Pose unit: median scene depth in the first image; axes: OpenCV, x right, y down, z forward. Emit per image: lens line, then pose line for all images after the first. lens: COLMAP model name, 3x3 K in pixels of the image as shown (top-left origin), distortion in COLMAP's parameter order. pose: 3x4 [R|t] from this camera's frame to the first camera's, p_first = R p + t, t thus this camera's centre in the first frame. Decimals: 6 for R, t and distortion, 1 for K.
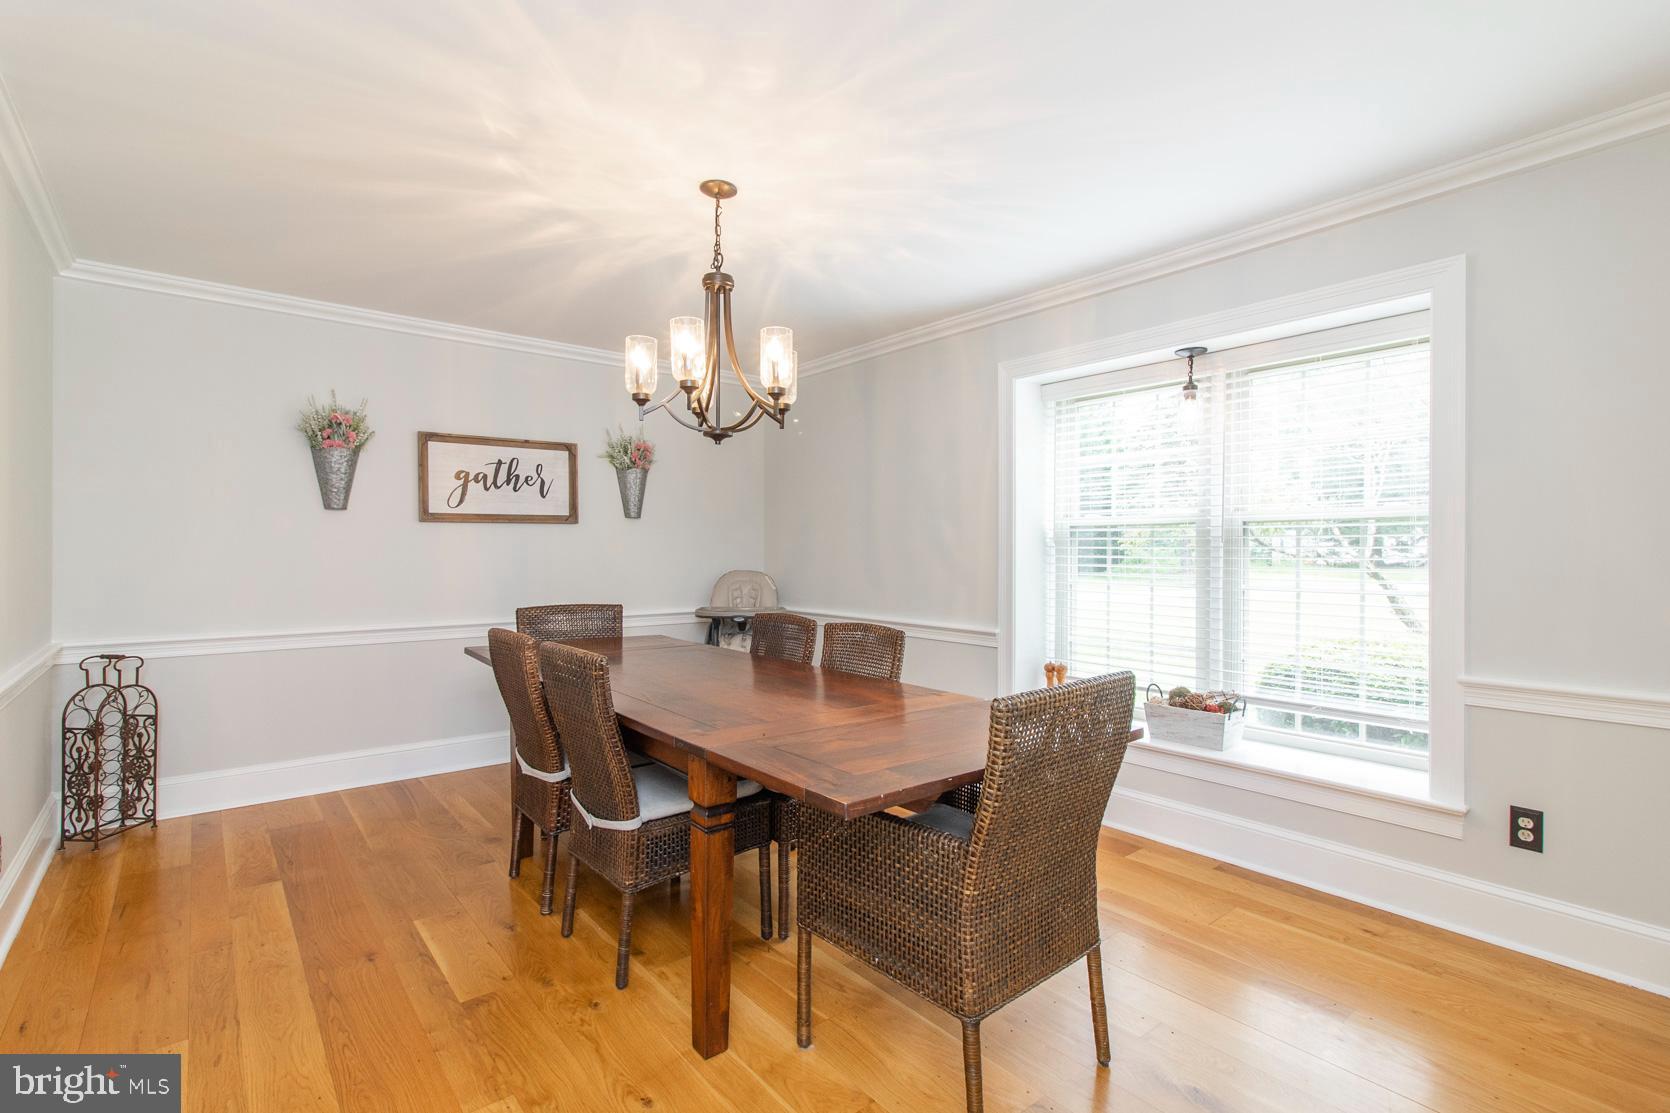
lens RADIAL K [[778.3, 0, 839.2], [0, 778.3, 539.6], [0, 0, 1]] dist [0.002821, 0.000282]
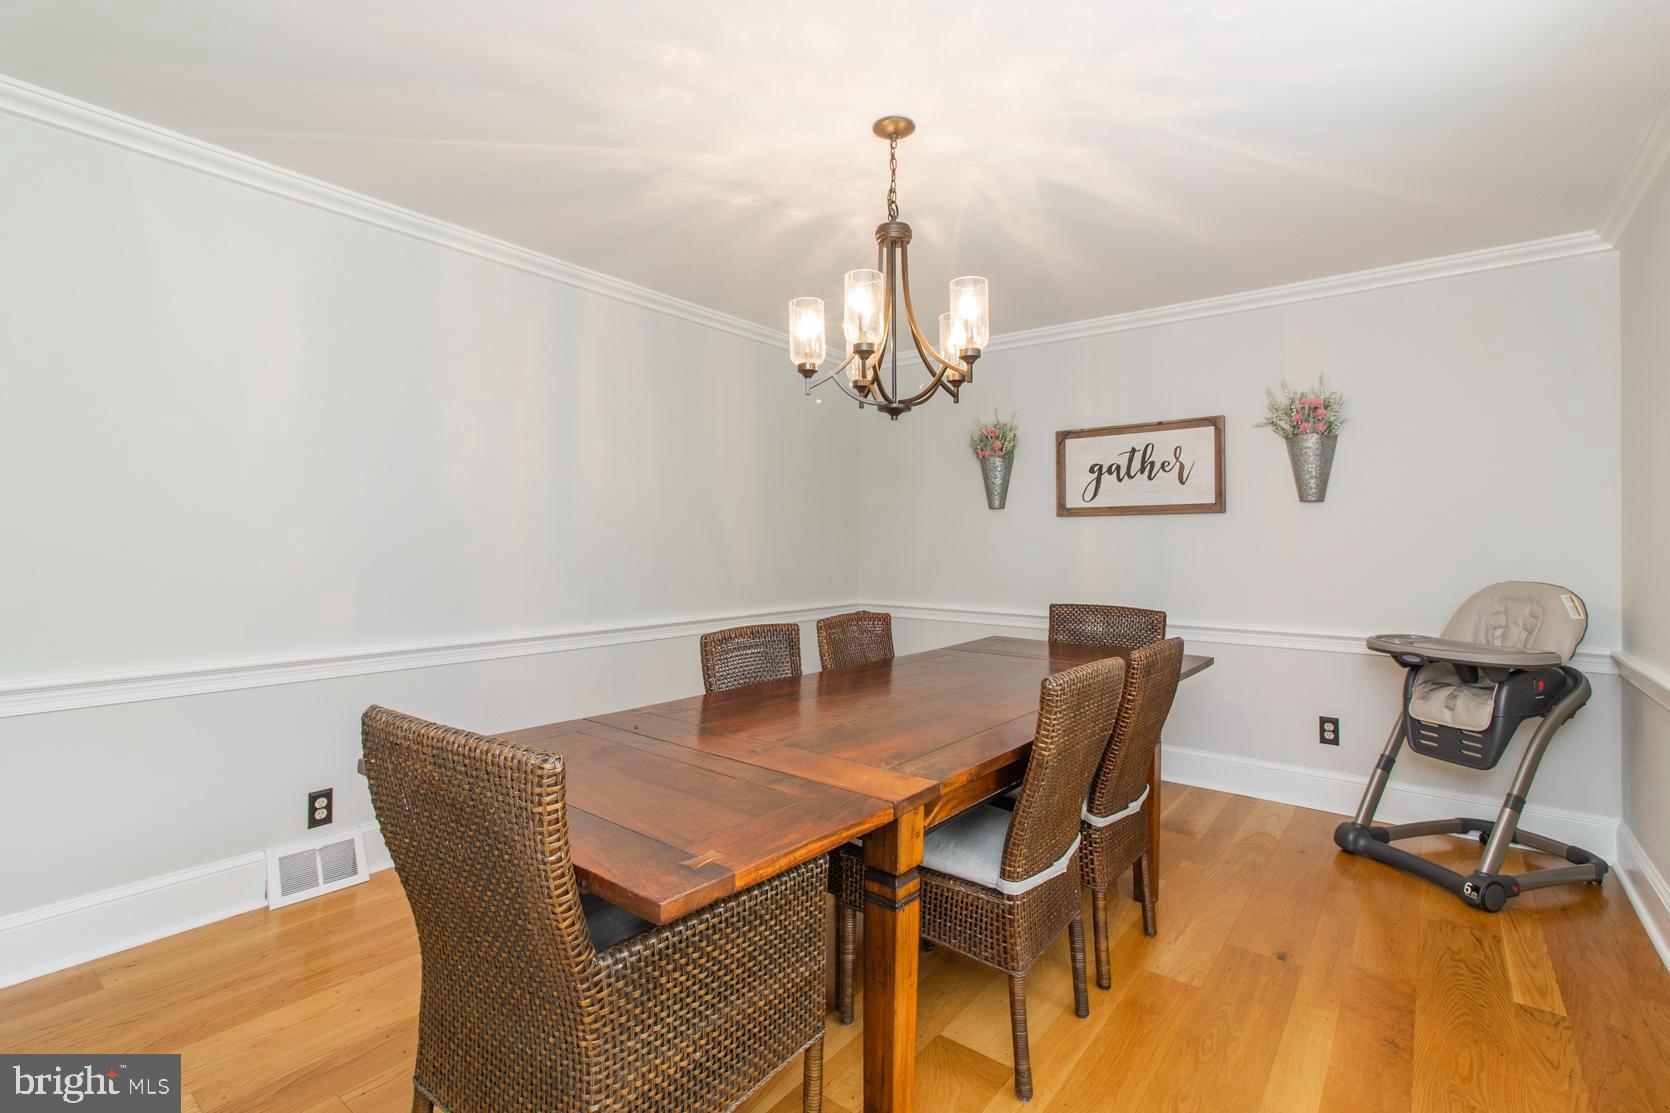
lens RADIAL K [[772.9, 0, 821.4], [0, 772.9, 535.0], [0, 0, 1]] dist [0.000058, 0.000262]
pose [[0.205172, -0.007441, -0.978698, 0.404469], [0.006363, 0.999960, -0.006269, 0.006317], [0.978705, -0.004941, 0.205212, 0.447491]]
